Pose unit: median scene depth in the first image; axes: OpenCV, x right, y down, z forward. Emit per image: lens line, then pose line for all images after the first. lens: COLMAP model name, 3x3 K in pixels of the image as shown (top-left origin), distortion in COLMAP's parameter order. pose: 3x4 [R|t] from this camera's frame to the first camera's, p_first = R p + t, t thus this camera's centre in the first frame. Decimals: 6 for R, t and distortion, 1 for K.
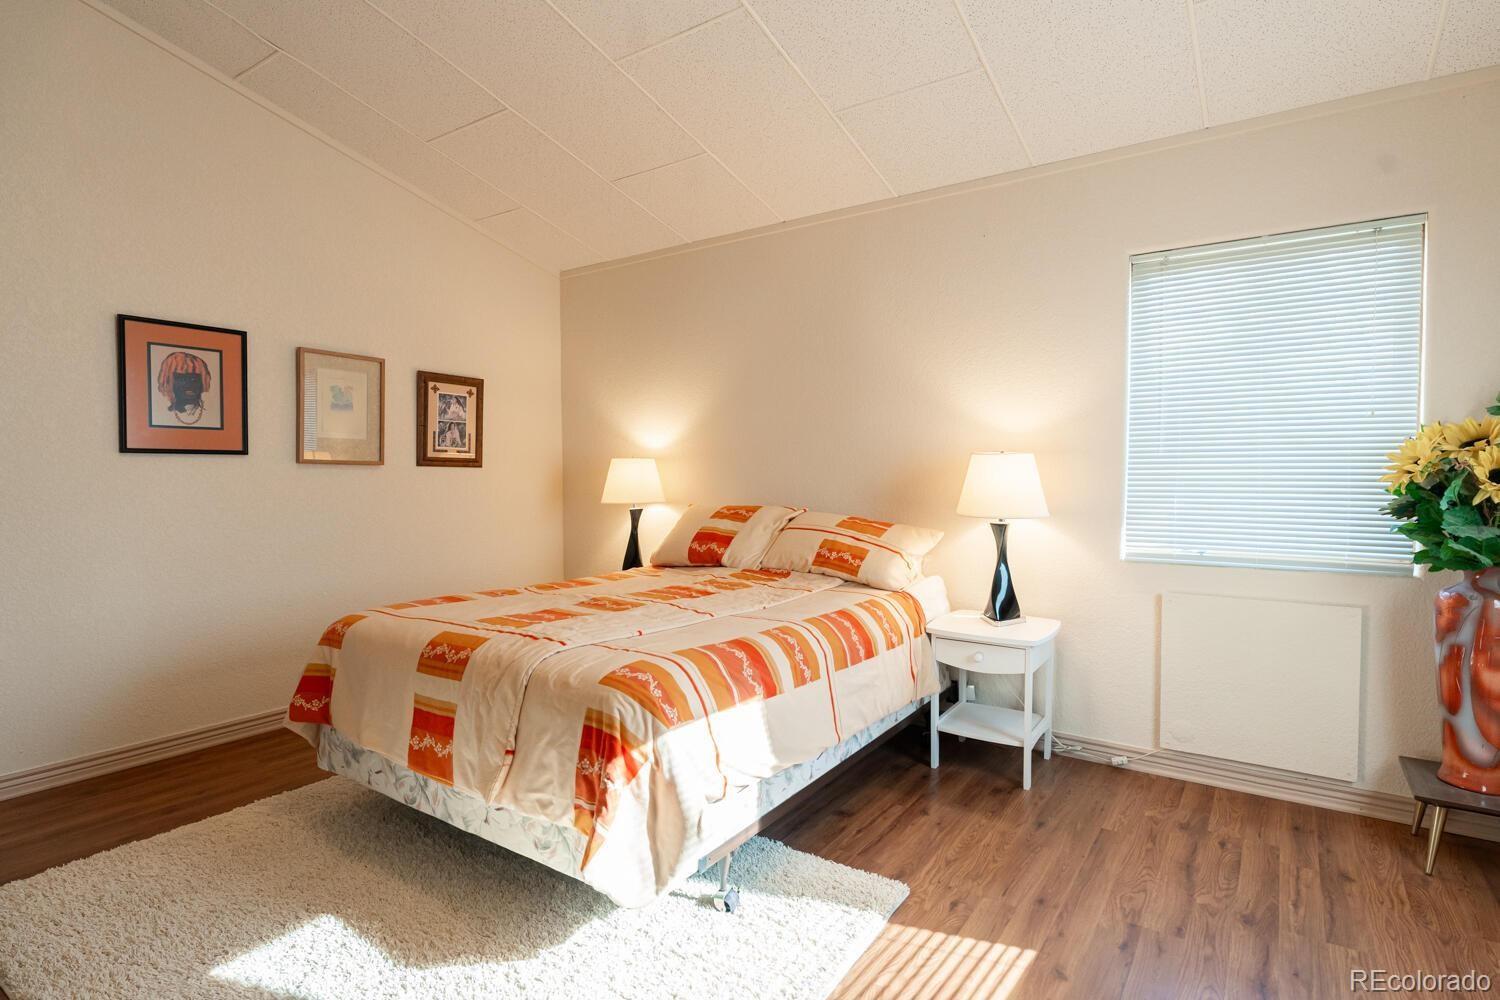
lens RADIAL K [[758.3, 0, 745.2], [0, 758.3, 496.6], [0, 0, 1]] dist [-0.002133, -0.000021]
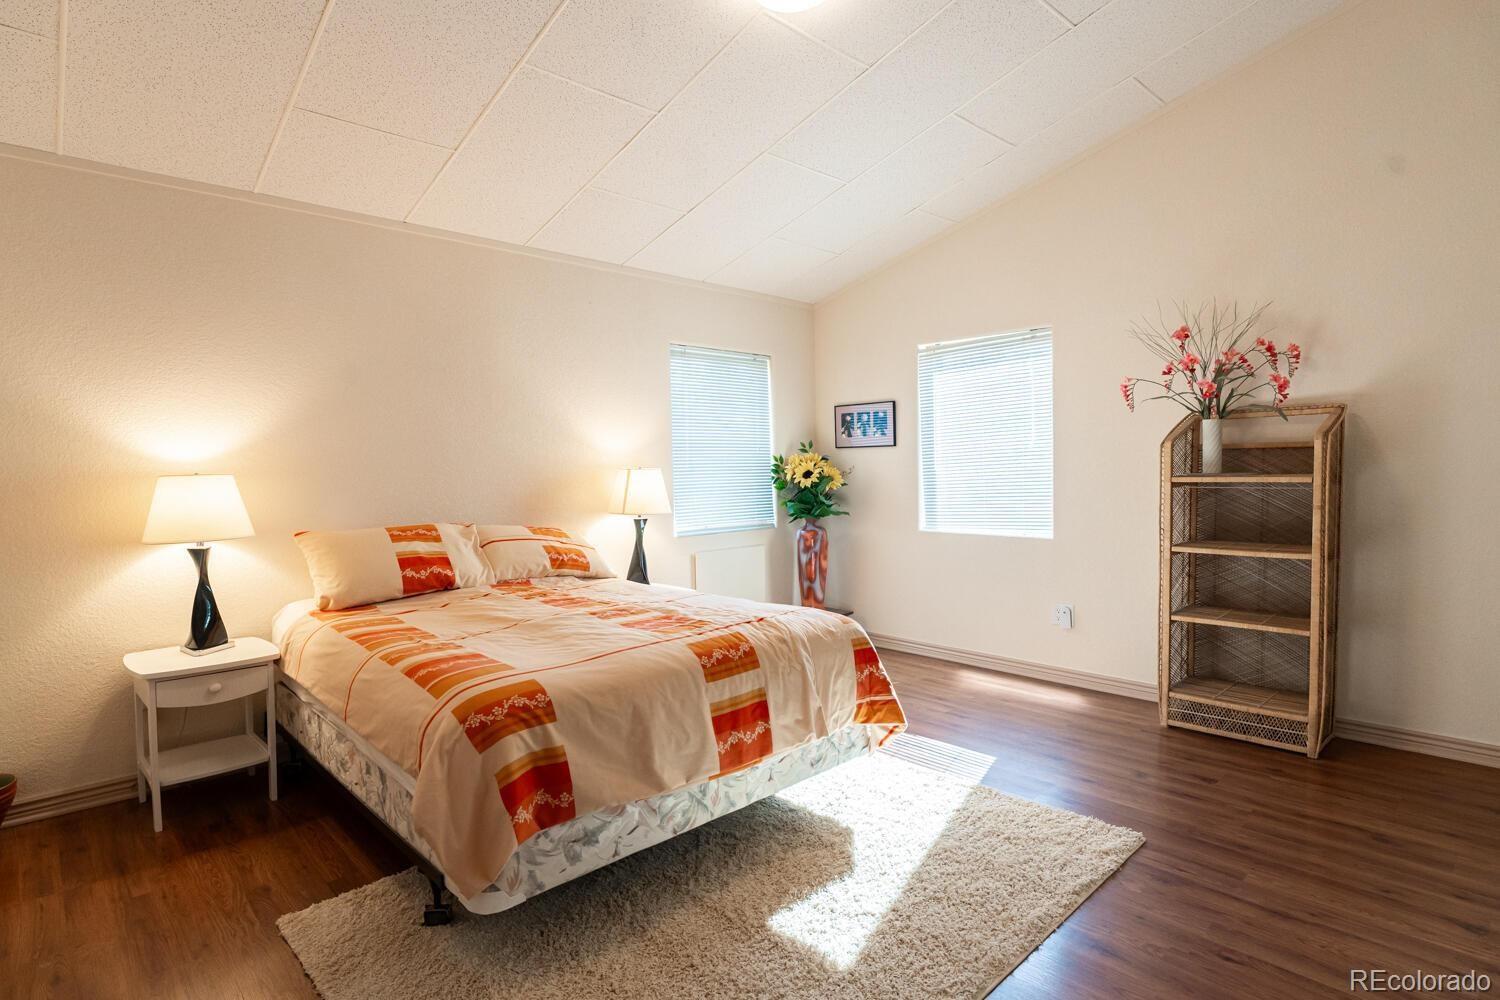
lens RADIAL K [[758.3, 0, 745.8], [0, 758.3, 505.3], [0, 0, 1]] dist [-0.002133, -0.000021]
pose [[0.216374, -0.045862, 0.975233, -1.356437], [0.053352, 0.997959, 0.035094, -0.038846], [-0.974852, 0.044437, 0.218379, 0.692359]]
